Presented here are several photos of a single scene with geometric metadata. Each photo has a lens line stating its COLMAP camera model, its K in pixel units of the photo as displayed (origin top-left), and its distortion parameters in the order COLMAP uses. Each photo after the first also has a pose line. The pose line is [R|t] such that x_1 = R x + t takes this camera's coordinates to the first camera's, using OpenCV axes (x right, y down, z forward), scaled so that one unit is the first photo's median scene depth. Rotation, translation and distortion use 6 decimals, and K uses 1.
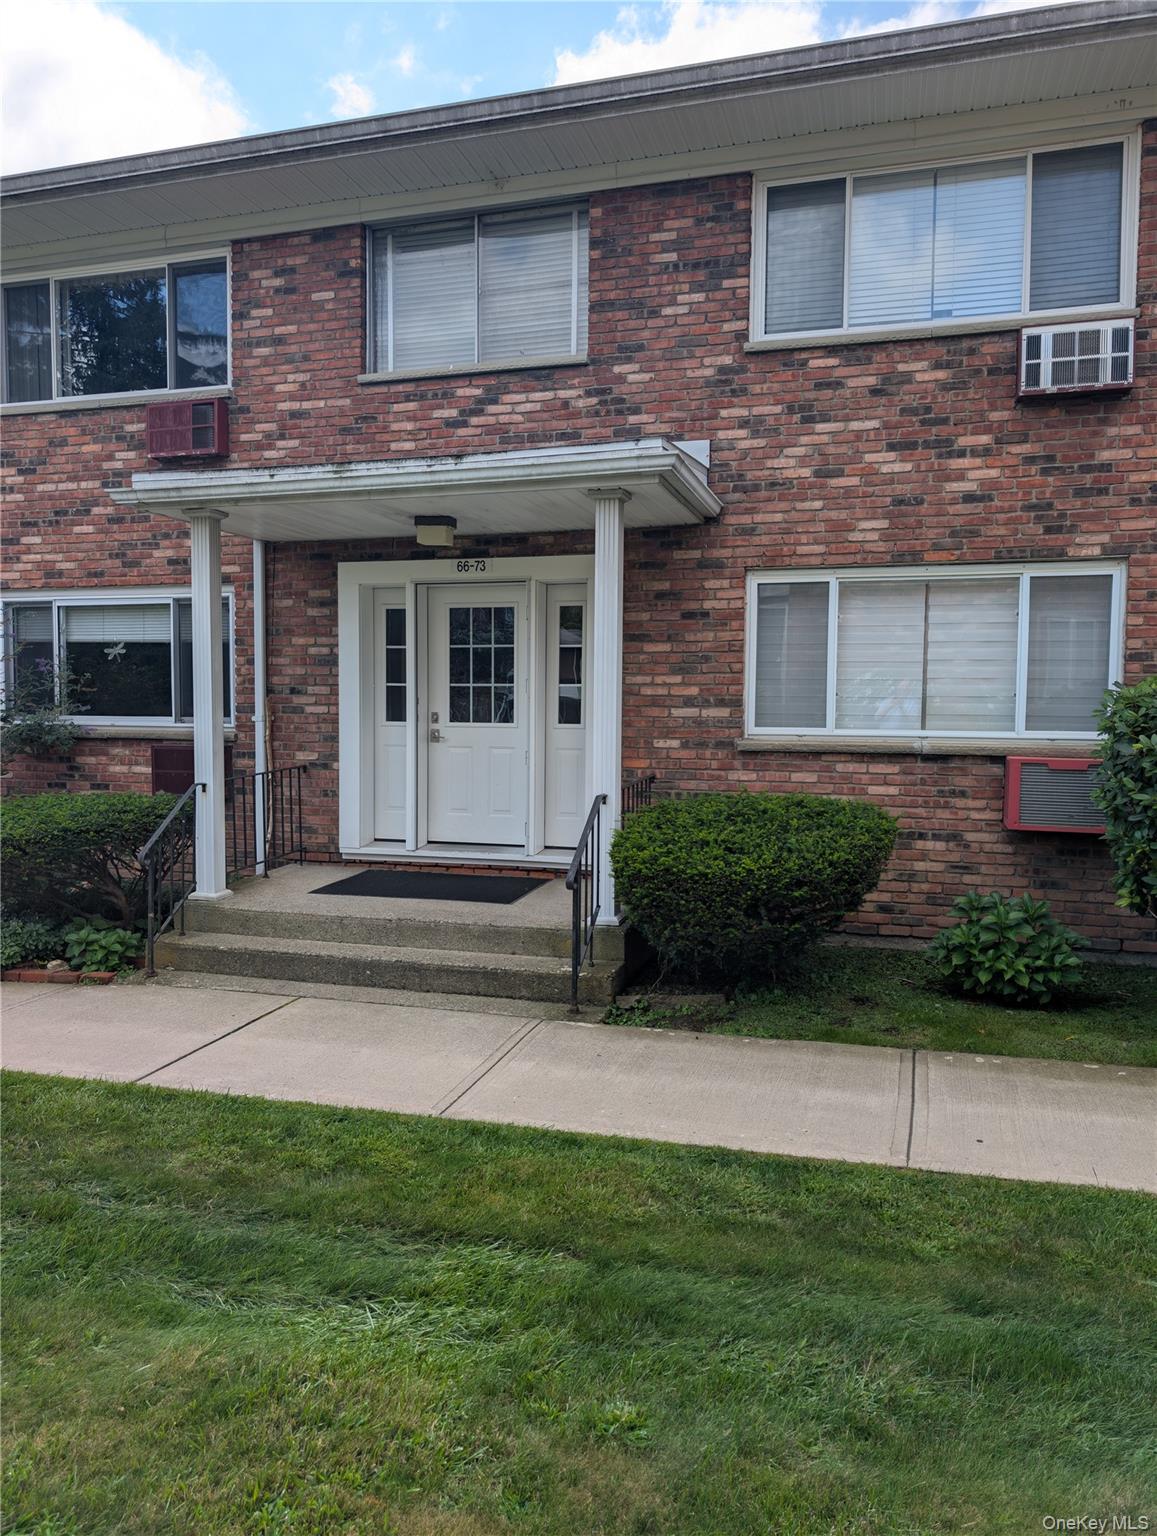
lens RADIAL K [[1079.4, 0, 577.9], [0, 1079.4, 776.5], [0, 0, 1]] dist [0.066690, -0.154499]
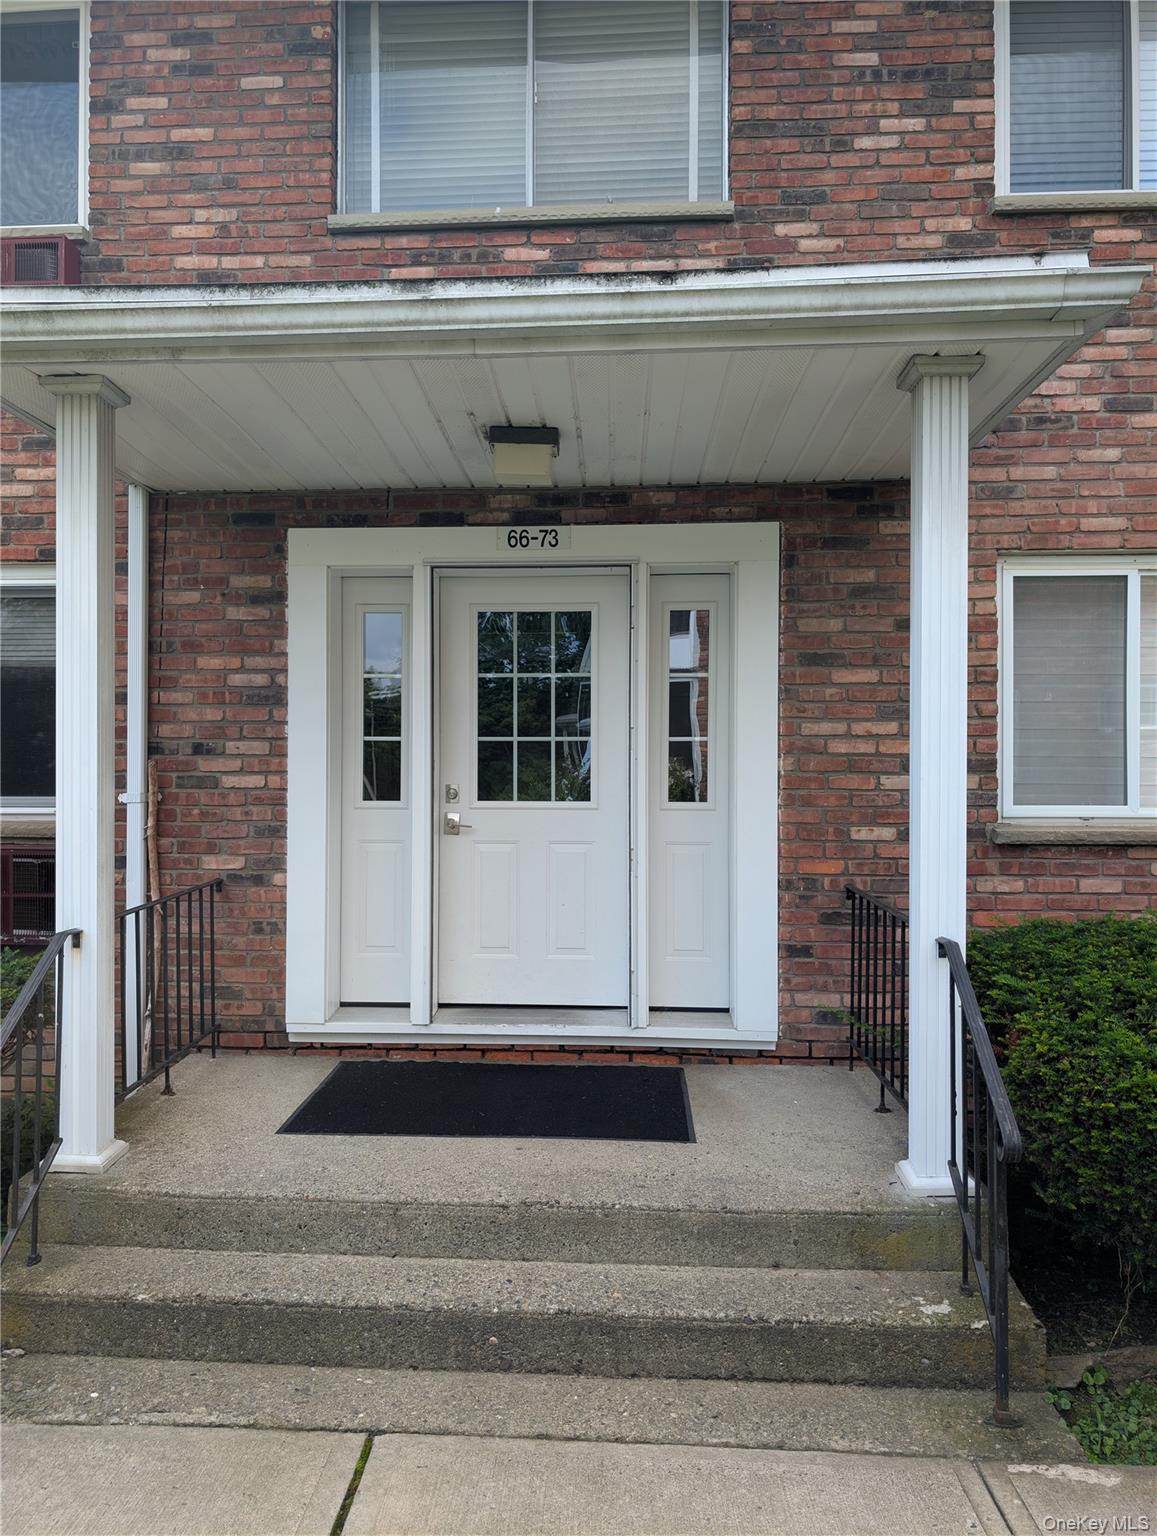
lens RADIAL K [[1122.2, 0, 575.3], [0, 1122.2, 782.6], [0, 0, 1]] dist [0.014310, -0.007013]
pose [[0.975893, -0.005085, 0.218189, -0.213595], [0.018932, 0.997932, -0.061421, -0.022839], [-0.217425, 0.064071, 0.973972, 0.409093]]
